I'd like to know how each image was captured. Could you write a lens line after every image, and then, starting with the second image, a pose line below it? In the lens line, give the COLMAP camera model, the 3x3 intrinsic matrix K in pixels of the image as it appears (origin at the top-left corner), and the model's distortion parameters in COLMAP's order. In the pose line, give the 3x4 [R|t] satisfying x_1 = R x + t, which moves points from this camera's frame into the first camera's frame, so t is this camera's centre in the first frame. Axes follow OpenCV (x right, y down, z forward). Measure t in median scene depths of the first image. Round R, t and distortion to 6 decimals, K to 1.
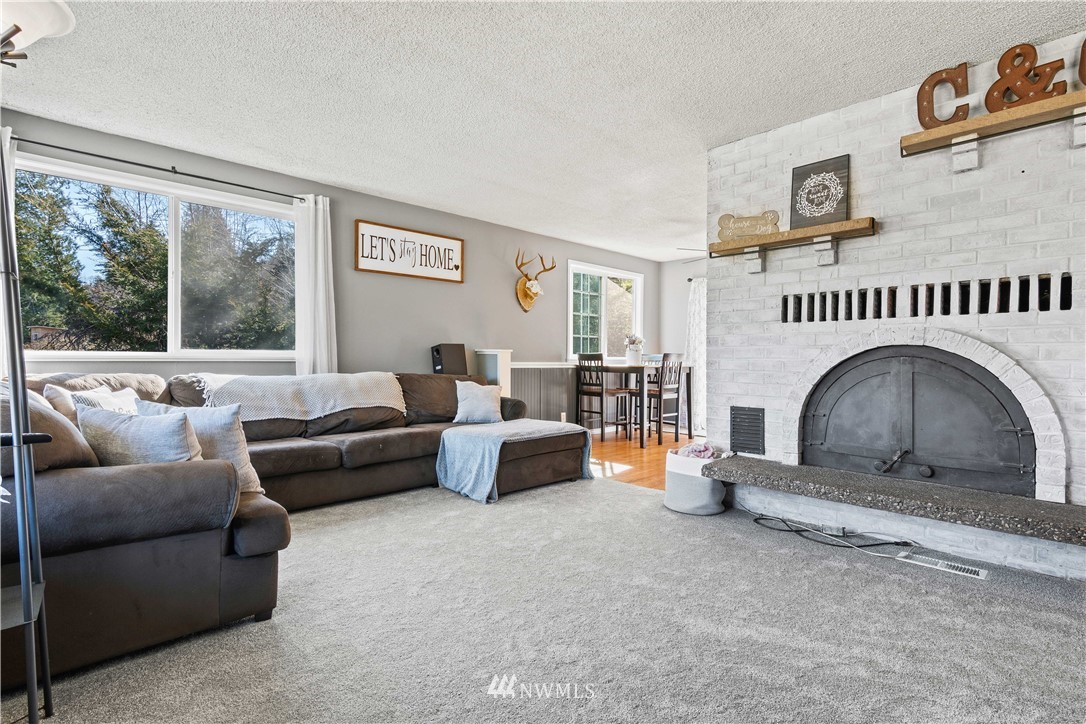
lens RADIAL K [[528.5, 0, 543.0], [0, 528.5, 362.0], [0, 0, 1]] dist [0.006024, 0.000603]
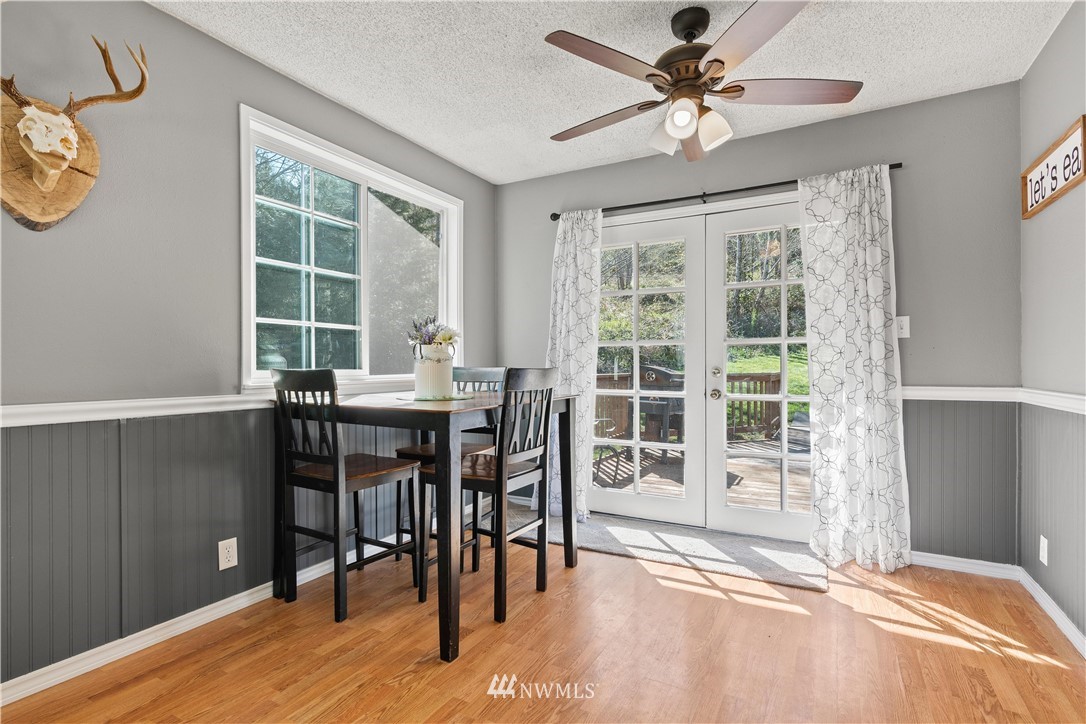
lens RADIAL K [[524.2, 0, 539.8], [0, 524.2, 361.5], [0, 0, 1]] dist [0.002496, 0.000568]
pose [[0.956527, -0.005691, 0.291587, 0.138221], [0.007695, 0.999954, -0.005724, -0.017930], [-0.291541, 0.007719, 0.956527, 0.619521]]
